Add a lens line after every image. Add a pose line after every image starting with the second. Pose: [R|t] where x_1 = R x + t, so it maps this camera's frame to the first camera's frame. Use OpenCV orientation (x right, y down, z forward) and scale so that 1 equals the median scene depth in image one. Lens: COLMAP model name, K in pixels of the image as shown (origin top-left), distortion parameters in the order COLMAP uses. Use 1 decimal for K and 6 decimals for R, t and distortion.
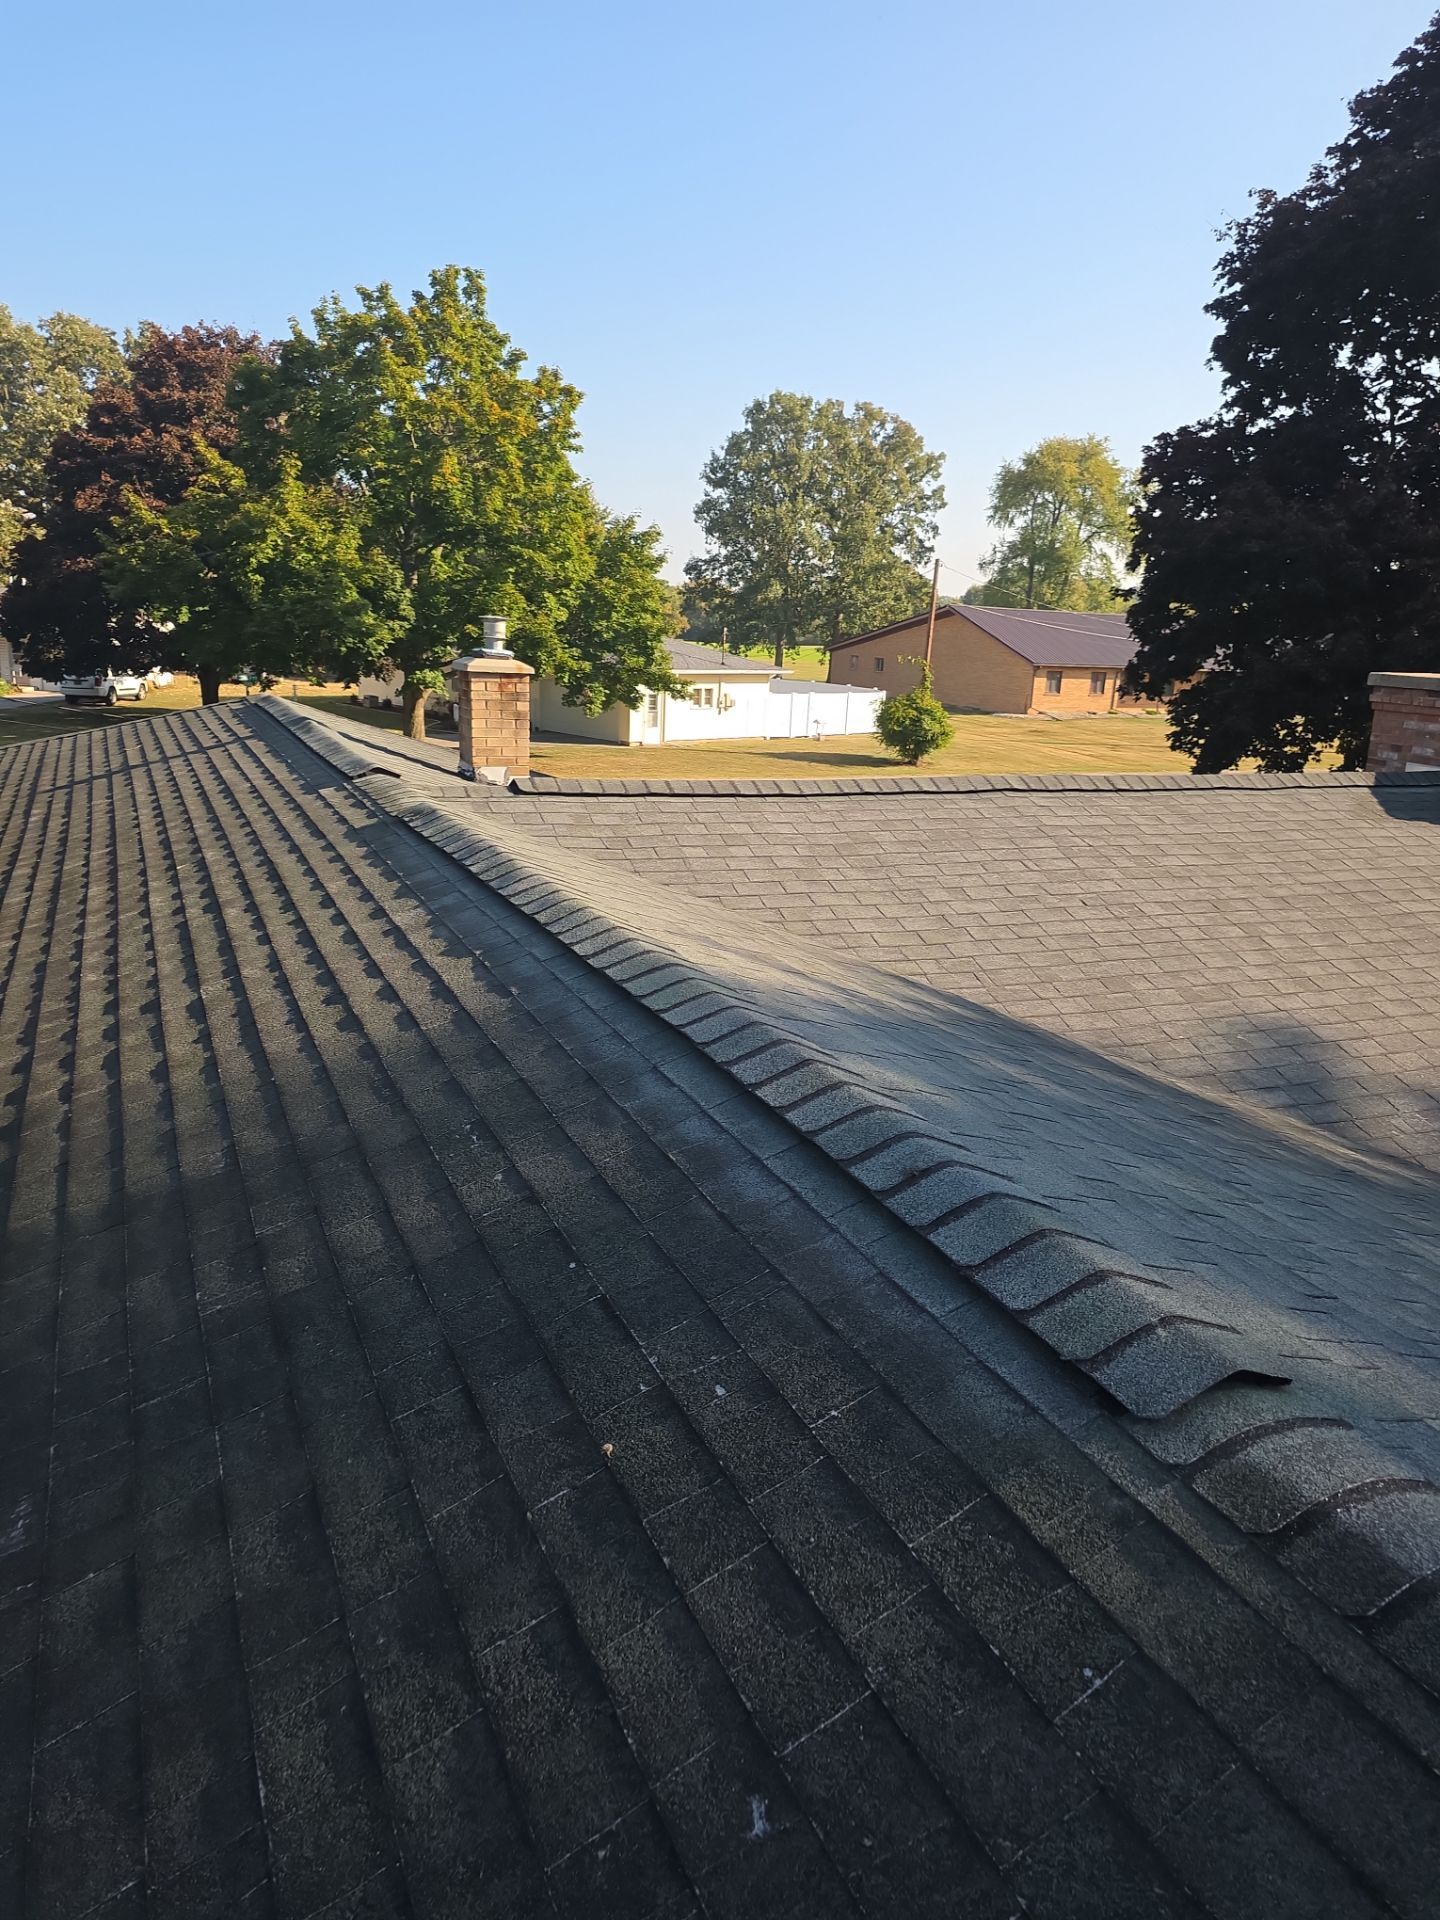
lens RADIAL K [[1351.3, 0, 720.0], [0, 1351.3, 960.0], [0, 0, 1]] dist [0.001575, -0.009420]
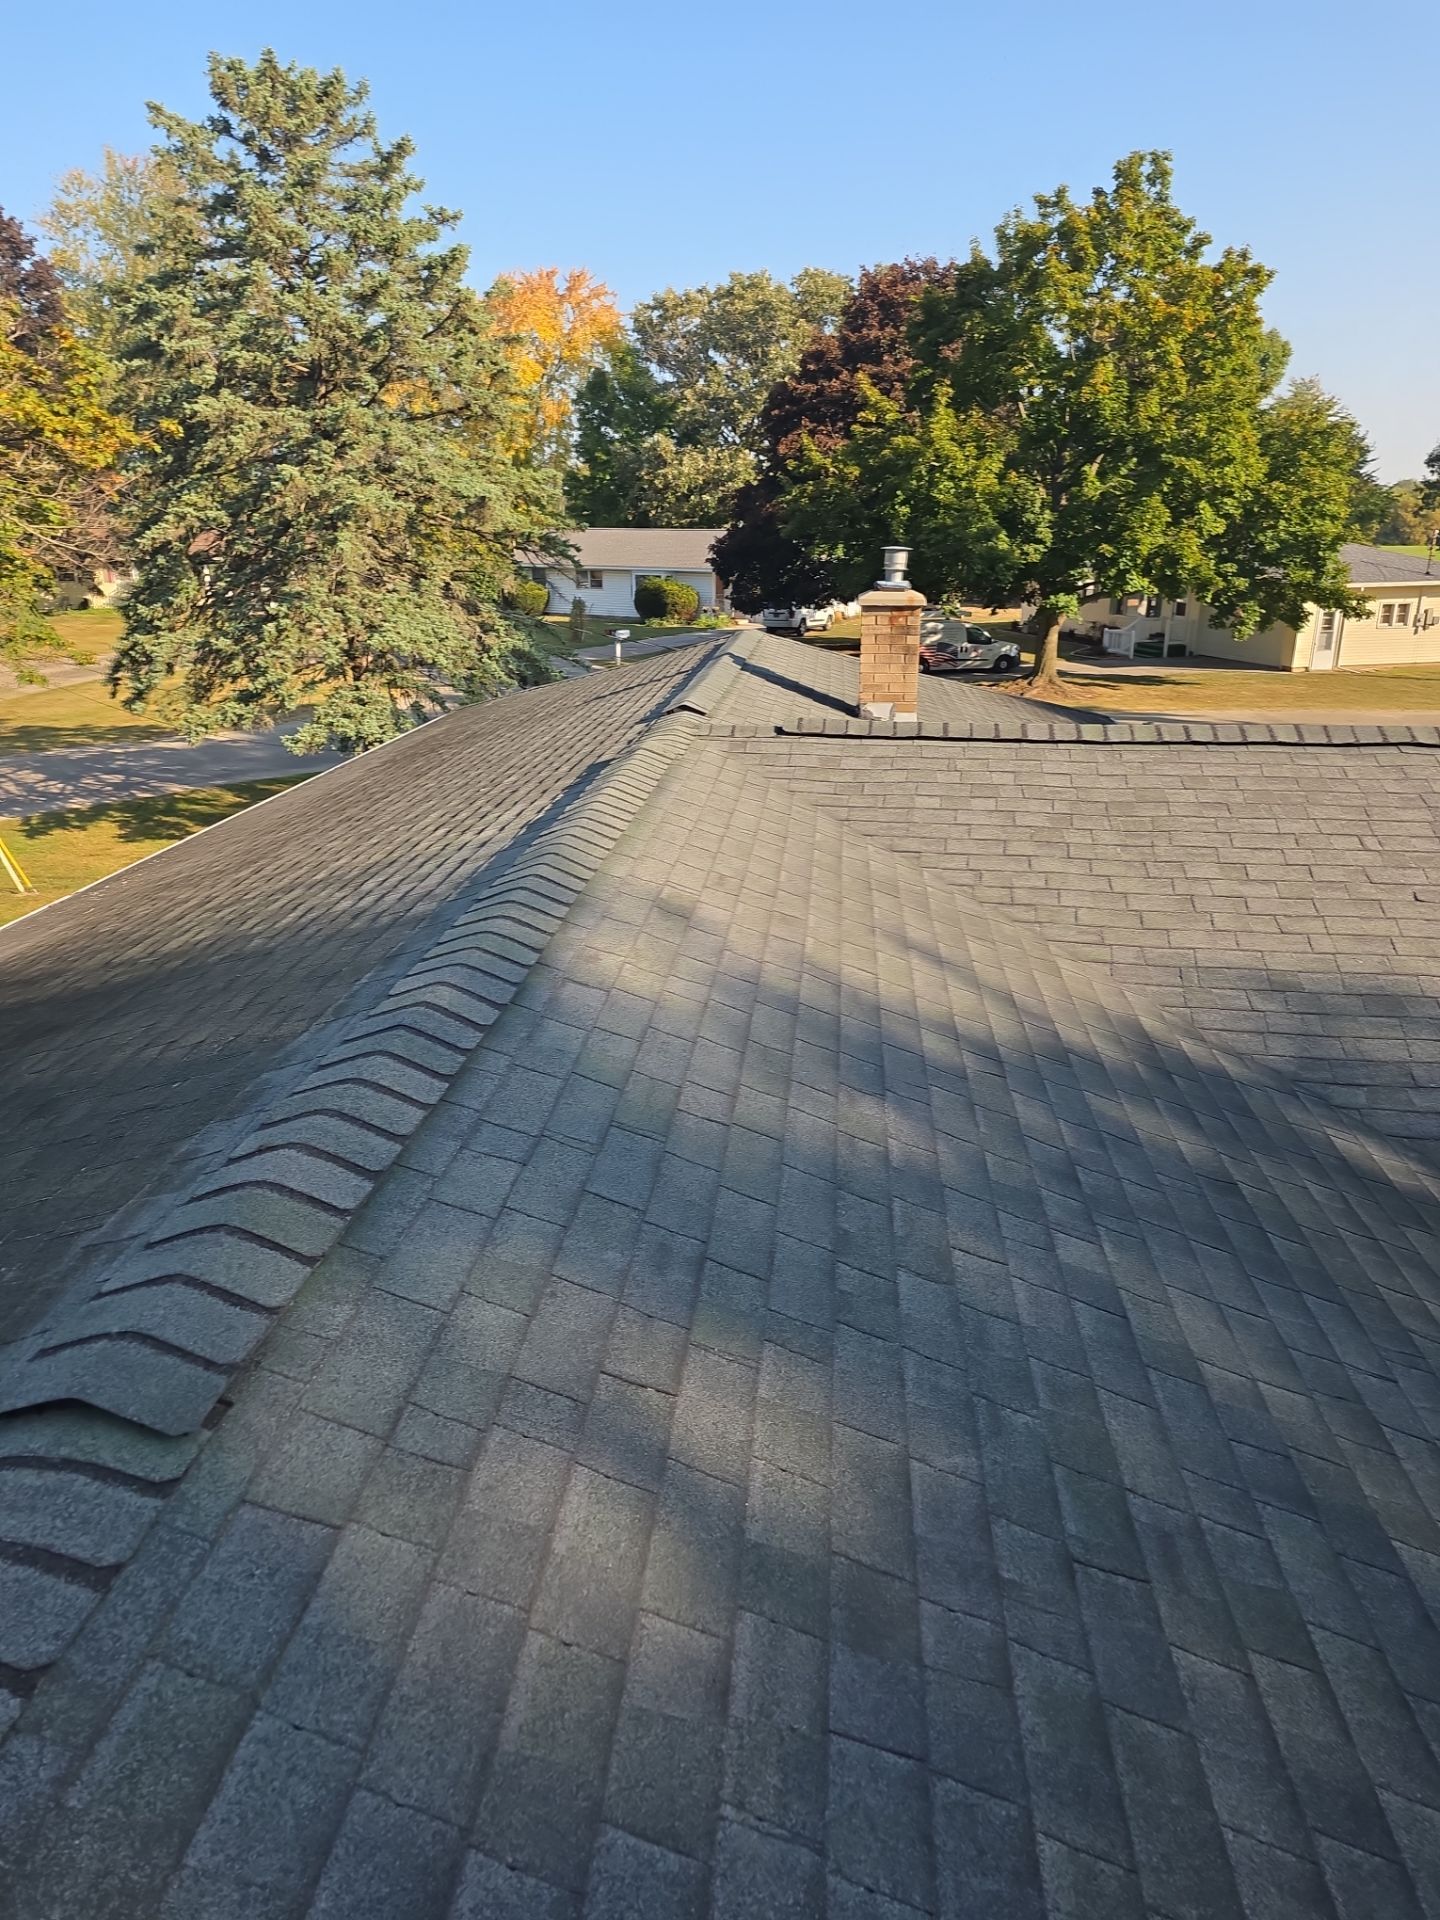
lens RADIAL K [[1351.3, 0, 720.0], [0, 1351.3, 960.0], [0, 0, 1]] dist [0.001575, -0.009420]
pose [[0.841303, 0.108402, -0.529583, 0.113091], [-0.078583, 0.993805, 0.078587, -0.010962], [0.534822, -0.024499, 0.844610, 0.045622]]
